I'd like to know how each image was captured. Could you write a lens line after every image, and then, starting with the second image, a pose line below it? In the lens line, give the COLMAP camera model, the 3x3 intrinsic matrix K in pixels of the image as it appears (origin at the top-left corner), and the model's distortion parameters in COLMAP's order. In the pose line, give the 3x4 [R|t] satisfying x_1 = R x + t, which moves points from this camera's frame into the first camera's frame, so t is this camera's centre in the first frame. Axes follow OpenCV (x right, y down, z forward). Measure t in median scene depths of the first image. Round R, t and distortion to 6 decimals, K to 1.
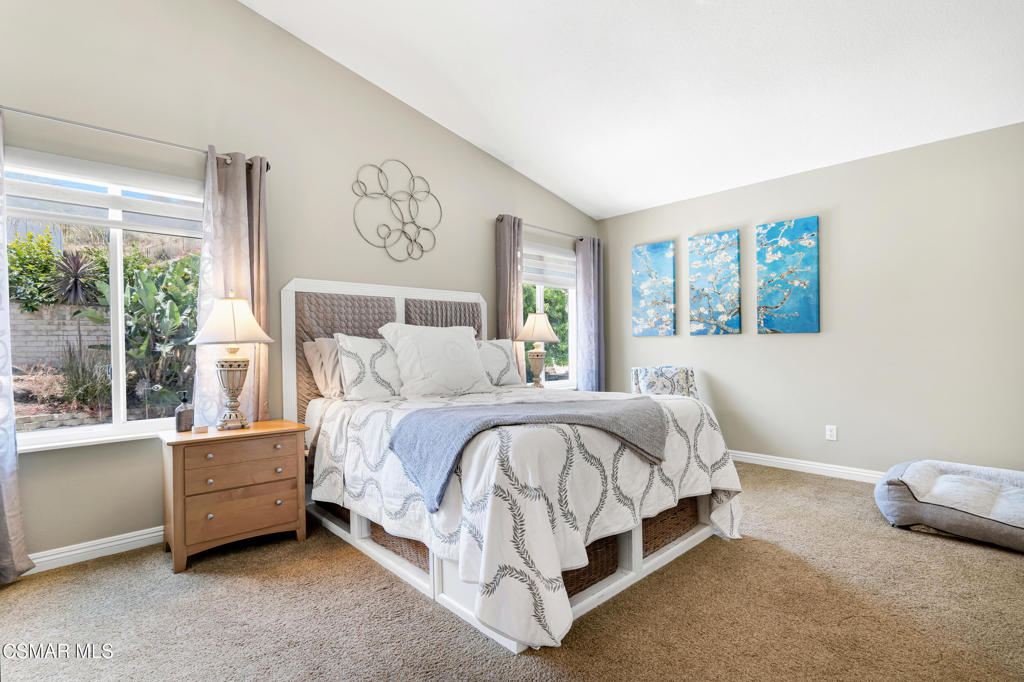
lens RADIAL K [[483.6, 0, 514.1], [0, 483.6, 341.3], [0, 0, 1]] dist [-0.017914, 0.004420]
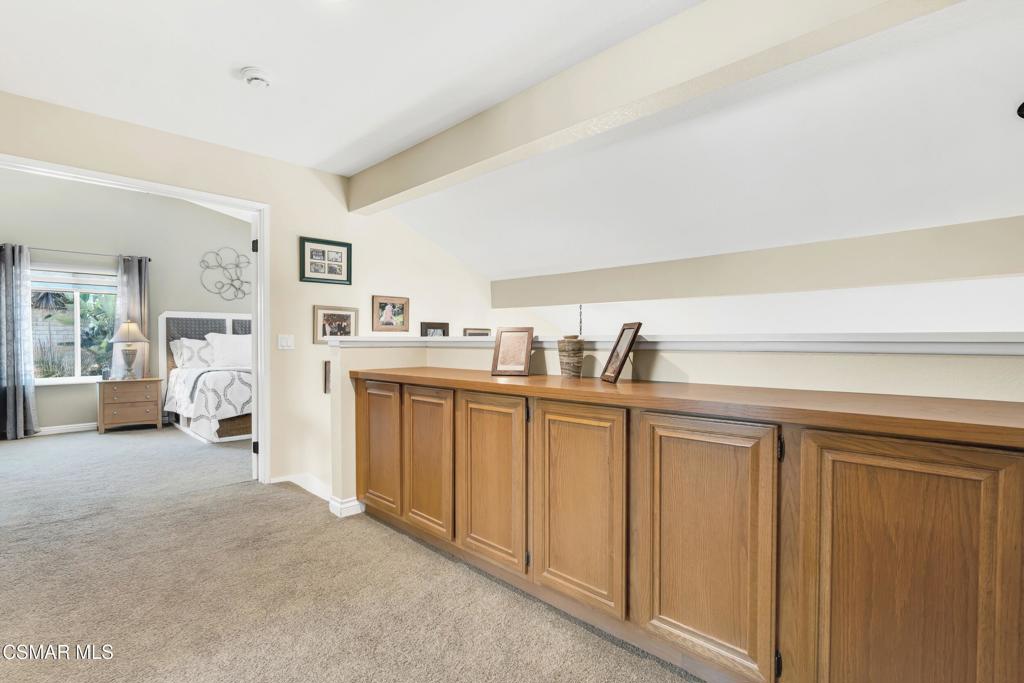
lens RADIAL K [[483.6, 0, 513.5], [0, 483.6, 343.4], [0, 0, 1]] dist [-0.017914, 0.004420]
pose [[0.999197, 0.008465, 0.039152, 0.998981], [-0.008553, 0.999961, 0.002067, -0.008510], [-0.039133, -0.002400, 0.999231, -1.167252]]
